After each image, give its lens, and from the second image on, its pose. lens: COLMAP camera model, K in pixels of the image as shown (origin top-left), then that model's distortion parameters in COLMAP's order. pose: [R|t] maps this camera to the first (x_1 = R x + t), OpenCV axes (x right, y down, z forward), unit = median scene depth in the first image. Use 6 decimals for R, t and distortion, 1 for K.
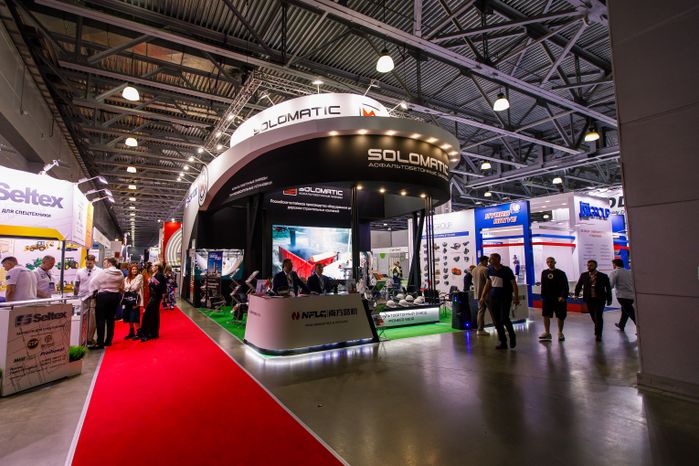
lens RADIAL K [[318.1, 0, 349.5], [0, 318.1, 233.0], [0, 0, 1]] dist [-0.001860, -0.000191]
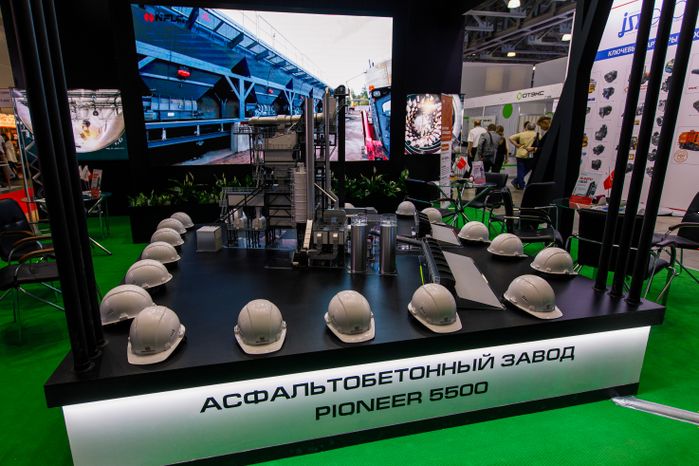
lens RADIAL K [[356.6, 0, 349.5], [0, 356.6, 233.0], [0, 0, 1]] dist [0.016033, -0.000446]
pose [[0.936887, 0.083117, -0.339610, 0.144340], [0.043873, 0.935707, 0.350040, 0.077806], [0.346870, -0.342847, 0.873005, 0.616178]]
